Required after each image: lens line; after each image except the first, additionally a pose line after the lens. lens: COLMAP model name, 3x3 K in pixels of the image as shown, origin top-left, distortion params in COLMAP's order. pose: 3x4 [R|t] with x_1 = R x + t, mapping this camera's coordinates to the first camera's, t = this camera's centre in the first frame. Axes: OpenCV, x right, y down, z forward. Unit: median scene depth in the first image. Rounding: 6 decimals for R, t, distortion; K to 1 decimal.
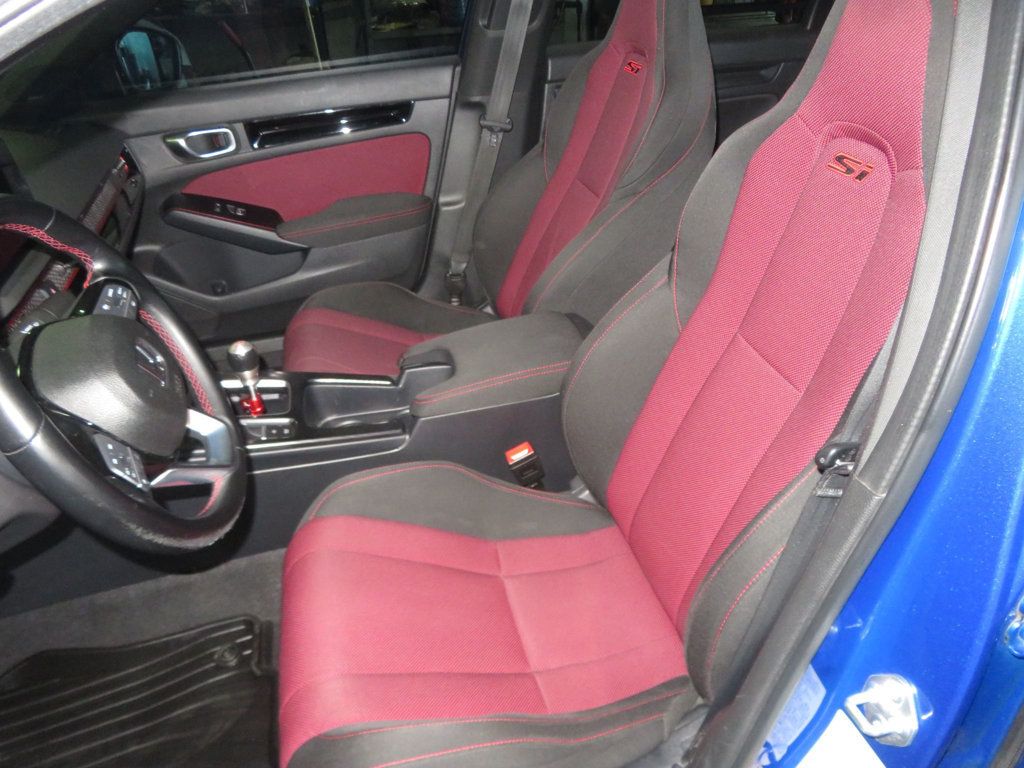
lens RADIAL K [[743.3, 0, 514.0], [0, 743.3, 373.3], [0, 0, 1]] dist [-0.005267, 0.002717]
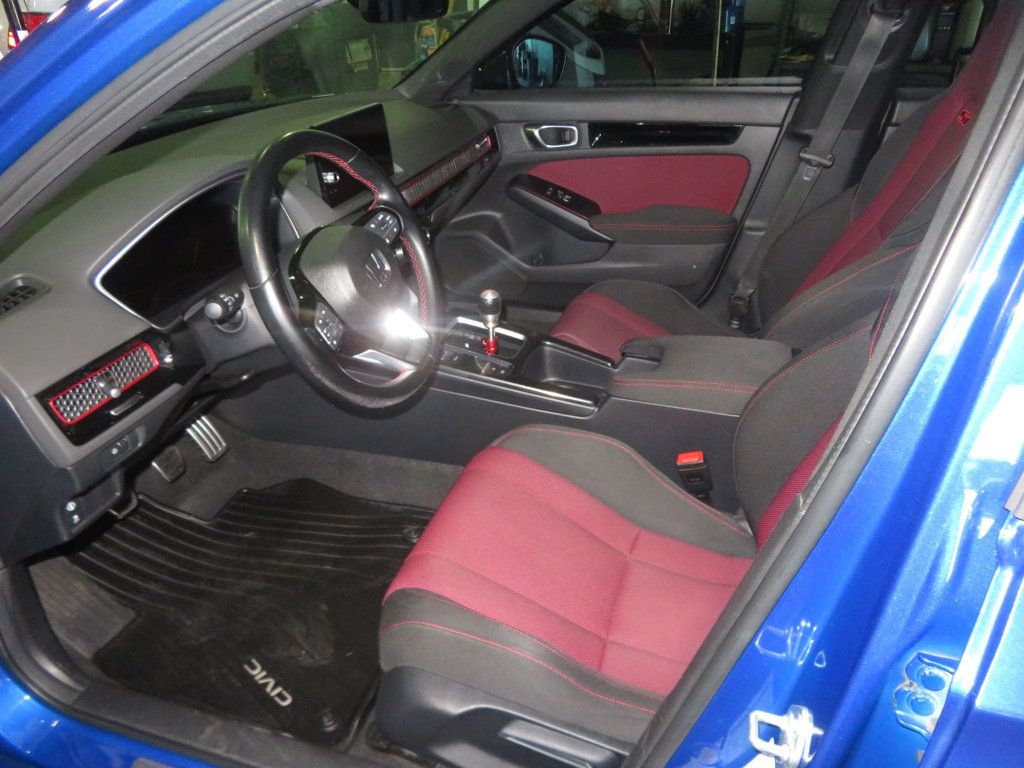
lens RADIAL K [[743.3, 0, 515.9], [0, 743.3, 374.8], [0, 0, 1]] dist [-0.005267, 0.002717]
pose [[0.843852, 0.284828, -0.454738, 0.242219], [-0.297554, 0.953637, 0.045149, 0.021236], [0.446514, 0.097210, 0.889480, -0.048092]]
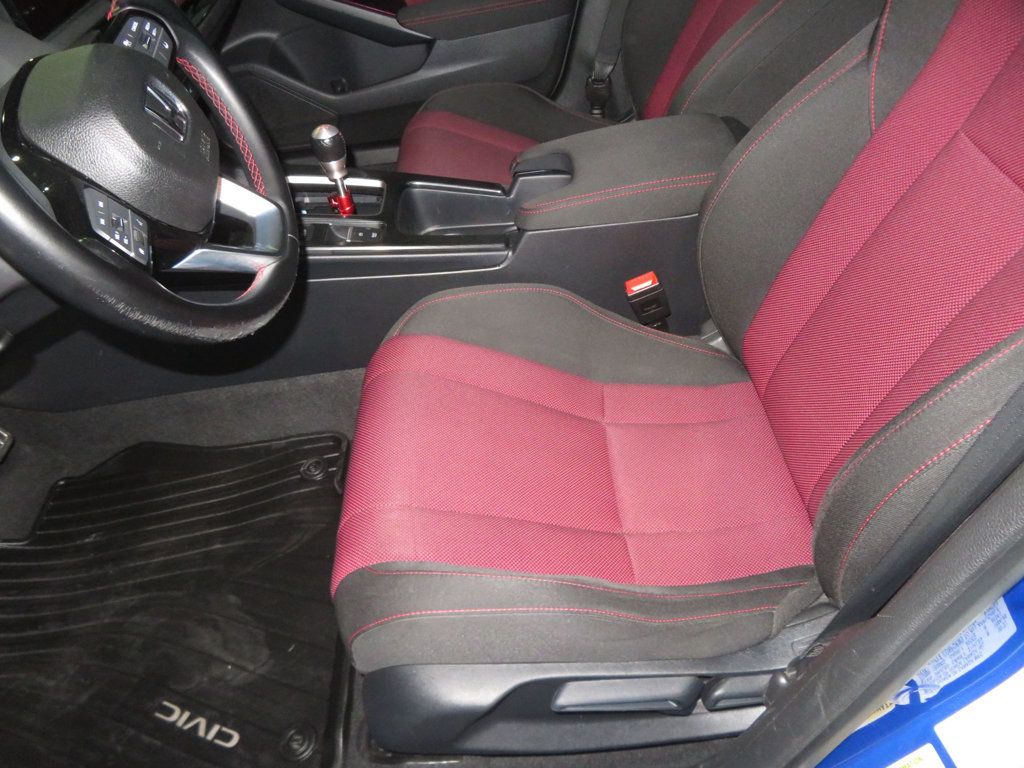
lens RADIAL K [[743.3, 0, 515.1], [0, 743.3, 379.1], [0, 0, 1]] dist [-0.005267, 0.002717]
pose [[0.976441, 0.106089, -0.187905, 0.036657], [-0.065516, 0.975445, 0.210272, 0.045940], [0.205599, -0.193007, 0.959415, 0.152249]]
